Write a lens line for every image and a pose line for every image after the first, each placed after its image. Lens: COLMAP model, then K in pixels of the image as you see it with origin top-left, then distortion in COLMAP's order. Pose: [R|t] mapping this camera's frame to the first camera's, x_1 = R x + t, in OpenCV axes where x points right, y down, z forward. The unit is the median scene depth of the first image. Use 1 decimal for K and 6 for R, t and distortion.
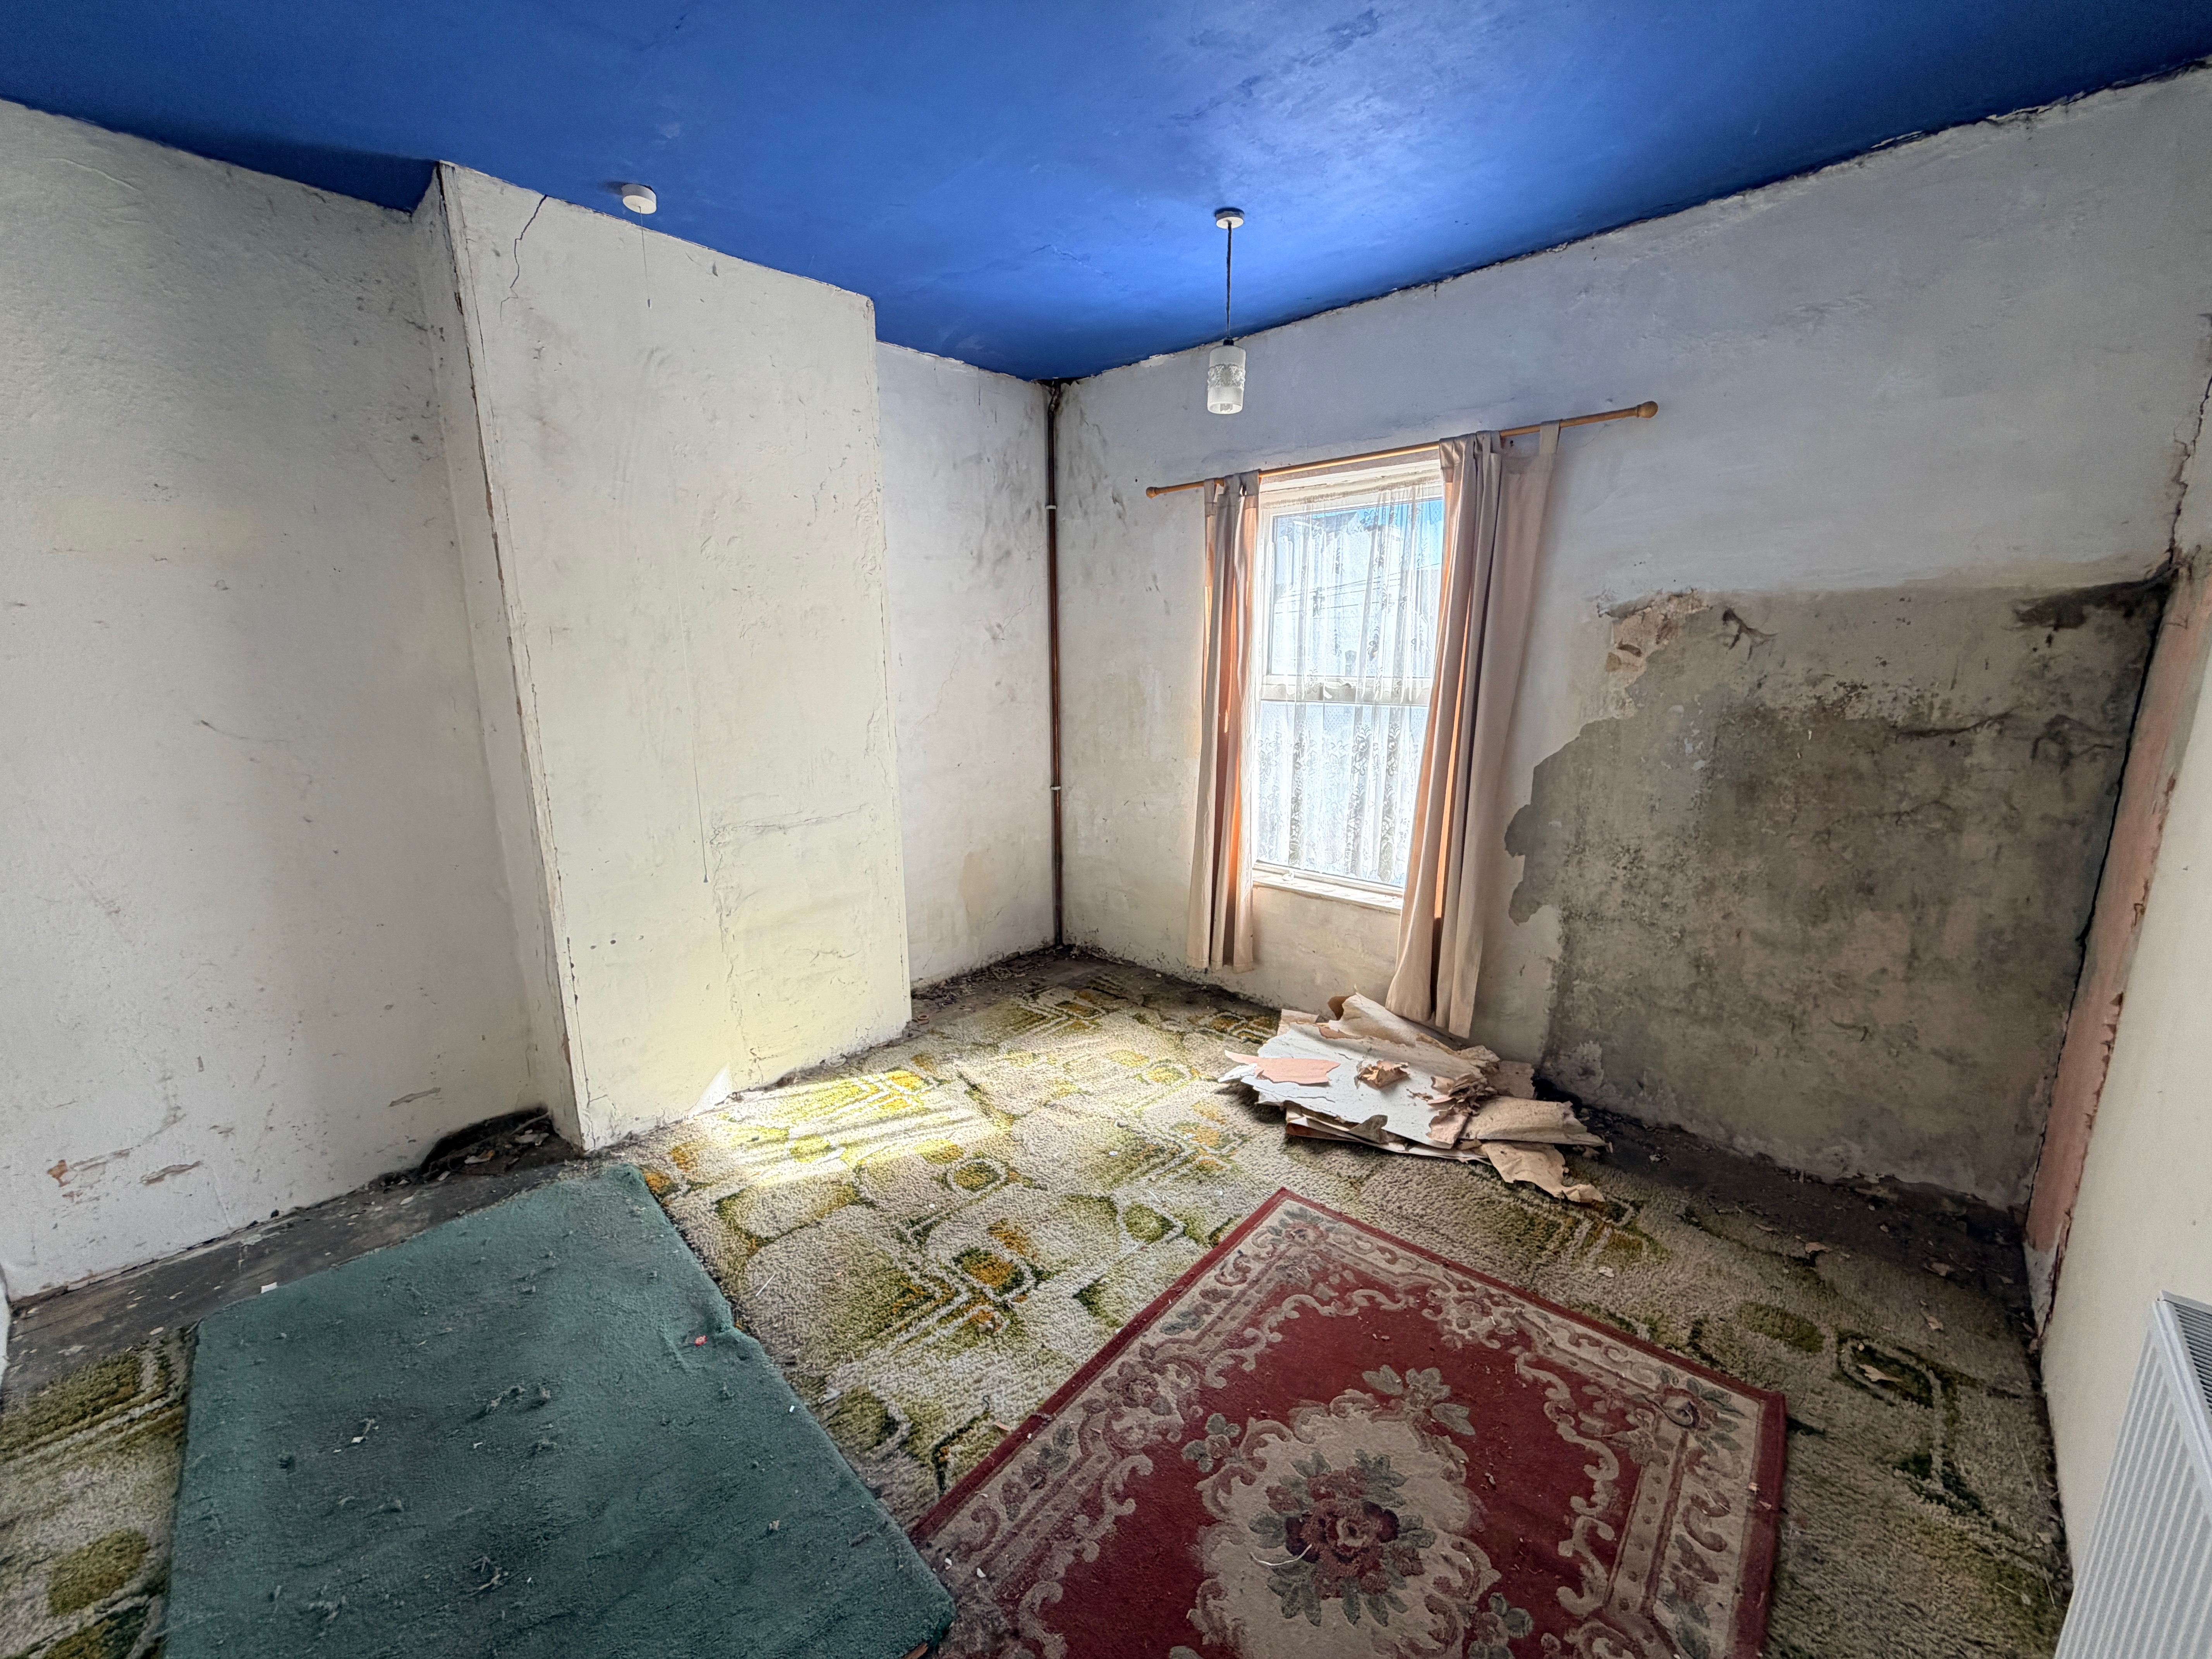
lens RADIAL K [[884.3, 0, 1099.0], [0, 884.3, 828.4], [0, 0, 1]] dist [-0.000891, -0.000578]
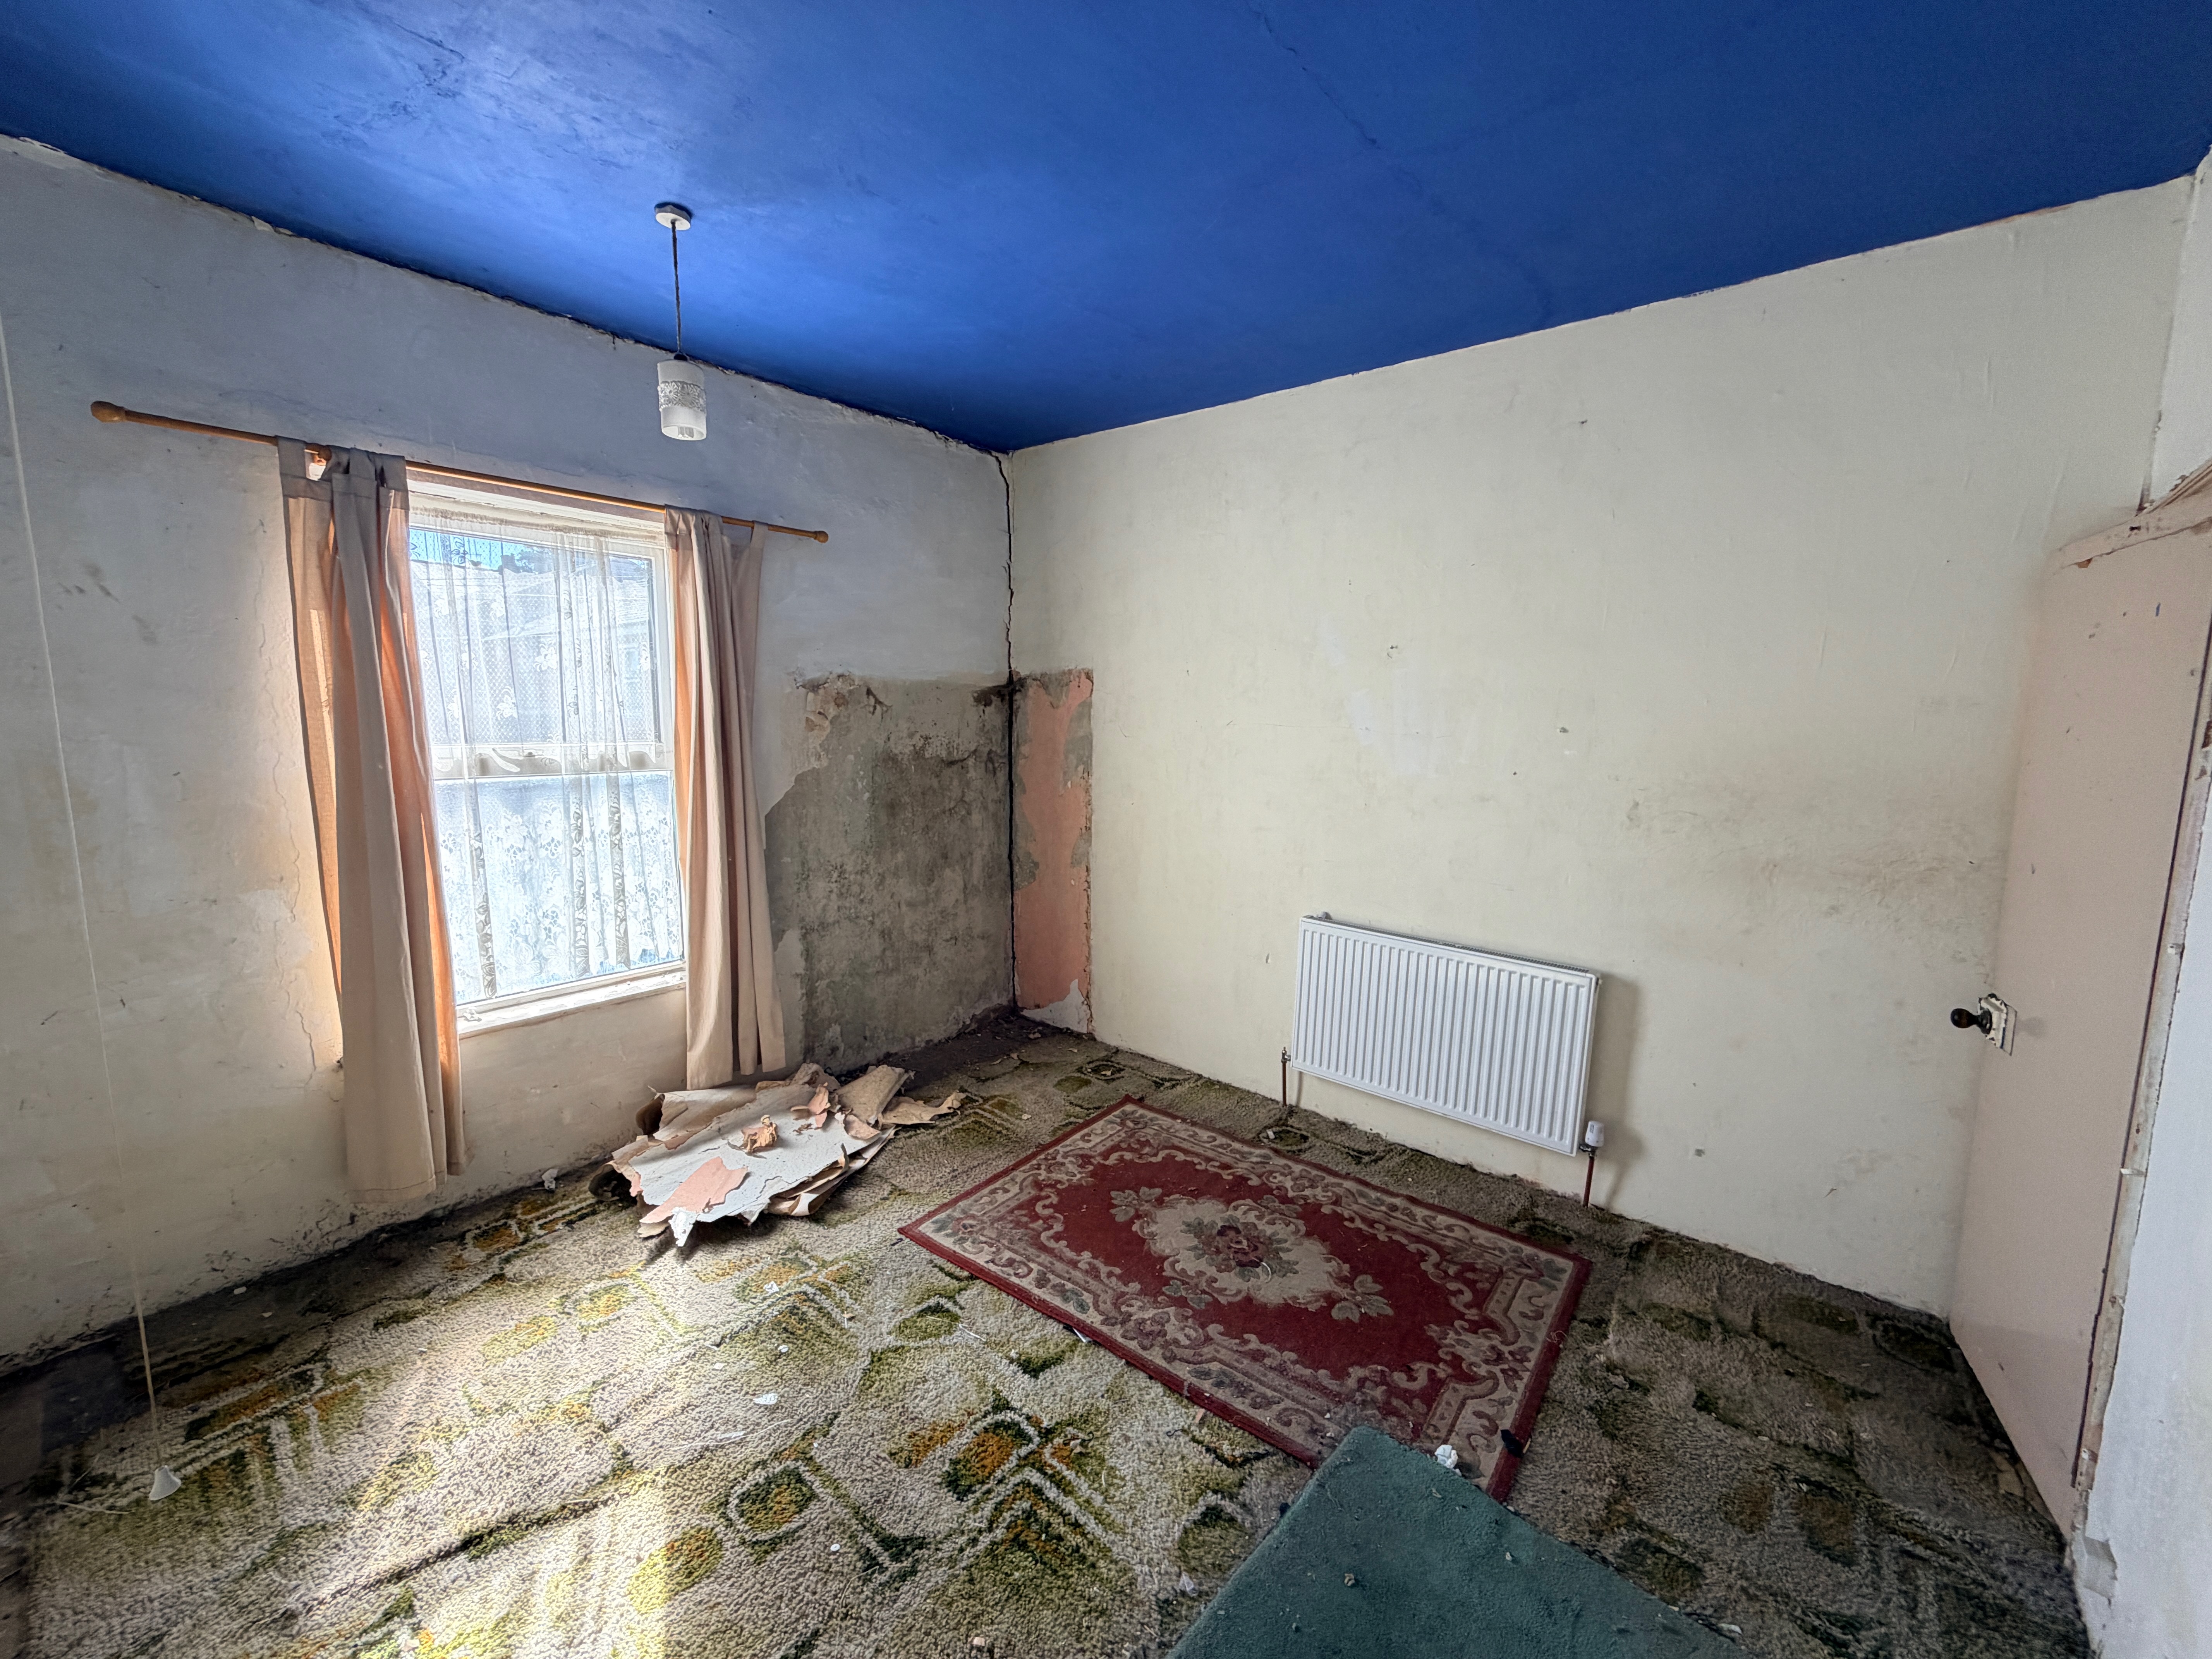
lens RADIAL K [[884.3, 0, 1099.0], [0, 884.3, 828.4], [0, 0, 1]] dist [-0.000891, -0.000578]
pose [[-0.051304, -0.124121, 0.990940, -0.784059], [0.186545, 0.973592, 0.131606, -0.145337], [-0.981106, 0.191607, -0.026795, 0.719803]]
